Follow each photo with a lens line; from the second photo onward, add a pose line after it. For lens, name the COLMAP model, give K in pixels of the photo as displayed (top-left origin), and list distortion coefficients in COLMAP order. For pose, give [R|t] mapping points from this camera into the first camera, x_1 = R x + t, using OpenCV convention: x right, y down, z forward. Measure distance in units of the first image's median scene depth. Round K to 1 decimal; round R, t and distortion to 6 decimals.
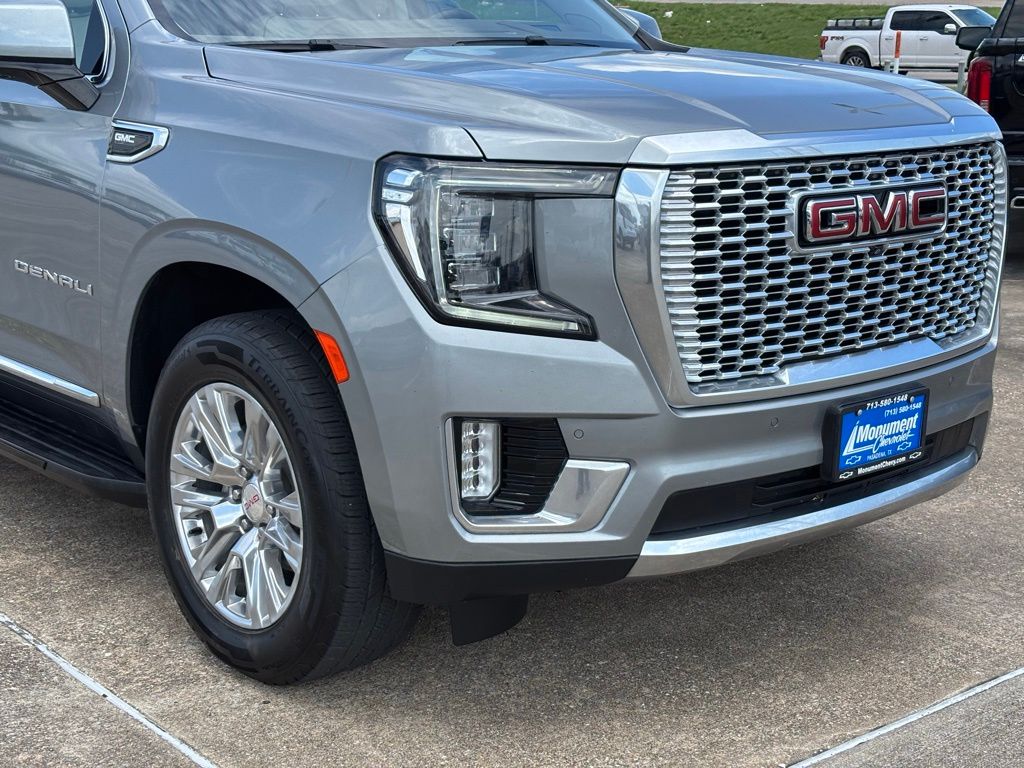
lens RADIAL K [[1535.5, 0, 493.5], [0, 1535.5, 388.7], [0, 0, 1]] dist [0.263111, -0.981950]
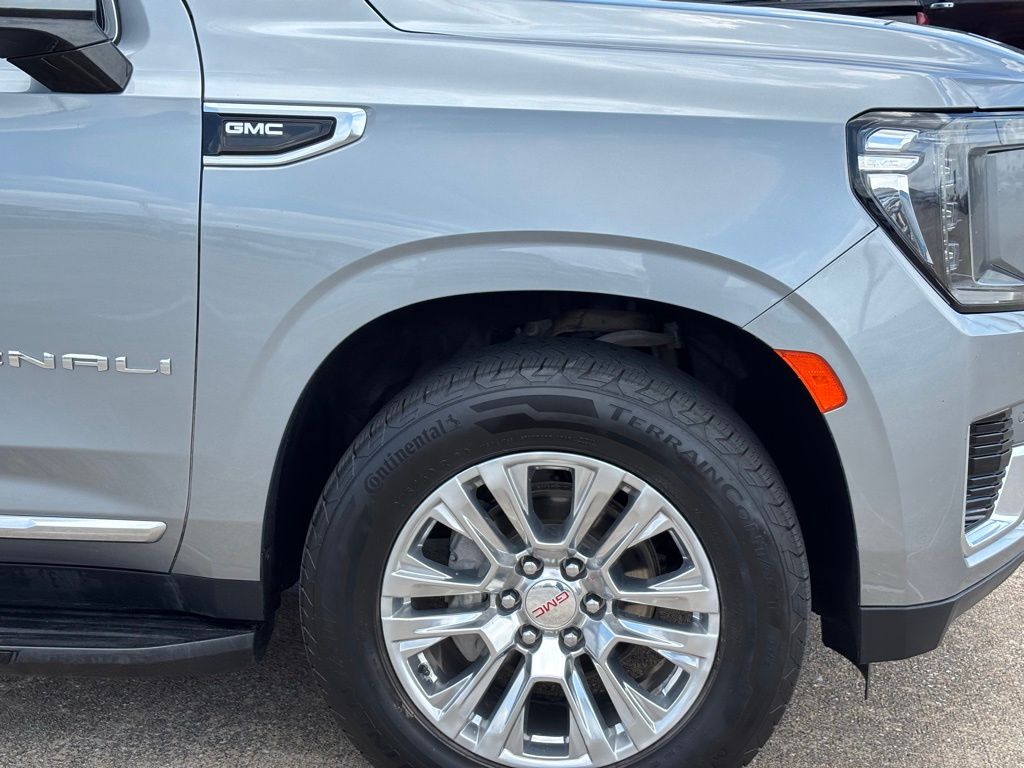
lens RADIAL K [[1558.9, 0, 514.5], [0, 1558.9, 386.4], [0, 0, 1]] dist [0.262355, -1.071466]
pose [[0.717616, -0.181111, 0.672477, -0.700183], [0.162728, 0.982470, 0.090948, -0.107209], [-0.677160, 0.044165, 0.734509, 0.488945]]
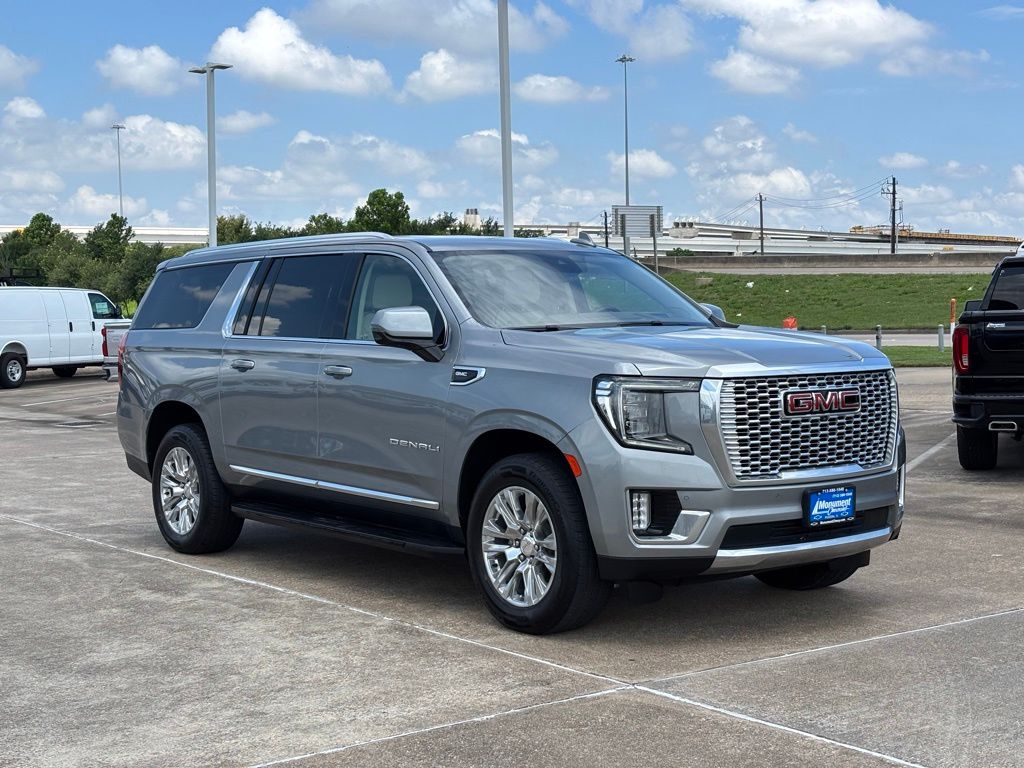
lens RADIAL K [[1558.9, 0, 514.5], [0, 1558.9, 386.4], [0, 0, 1]] dist [0.262355, -1.071466]
pose [[0.998993, -0.013849, -0.042671, -0.086120], [0.006373, 0.985324, -0.170578, 0.234801], [0.044407, 0.170134, 0.984420, -1.158976]]
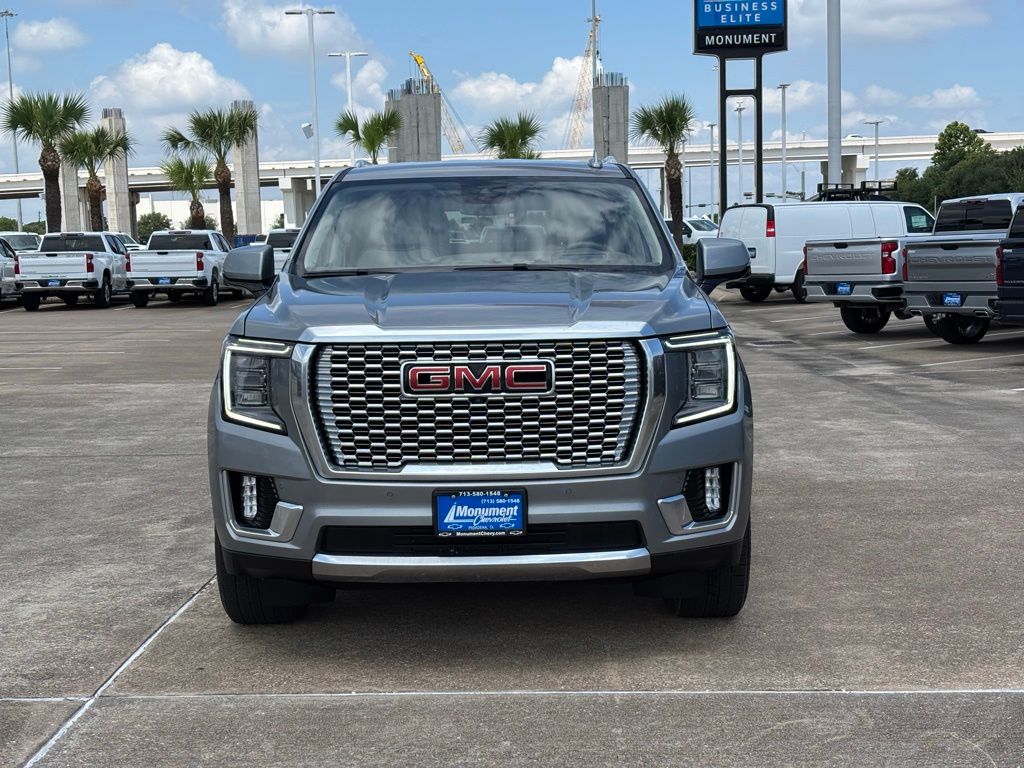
lens RADIAL K [[1535.5, 0, 493.5], [0, 1535.5, 388.7], [0, 0, 1]] dist [0.263111, -0.981950]
pose [[0.751874, 0.048079, -0.657551, 1.335337], [-0.123378, 0.989980, -0.068690, 0.008701], [0.647660, 0.132774, 0.750272, -0.210205]]
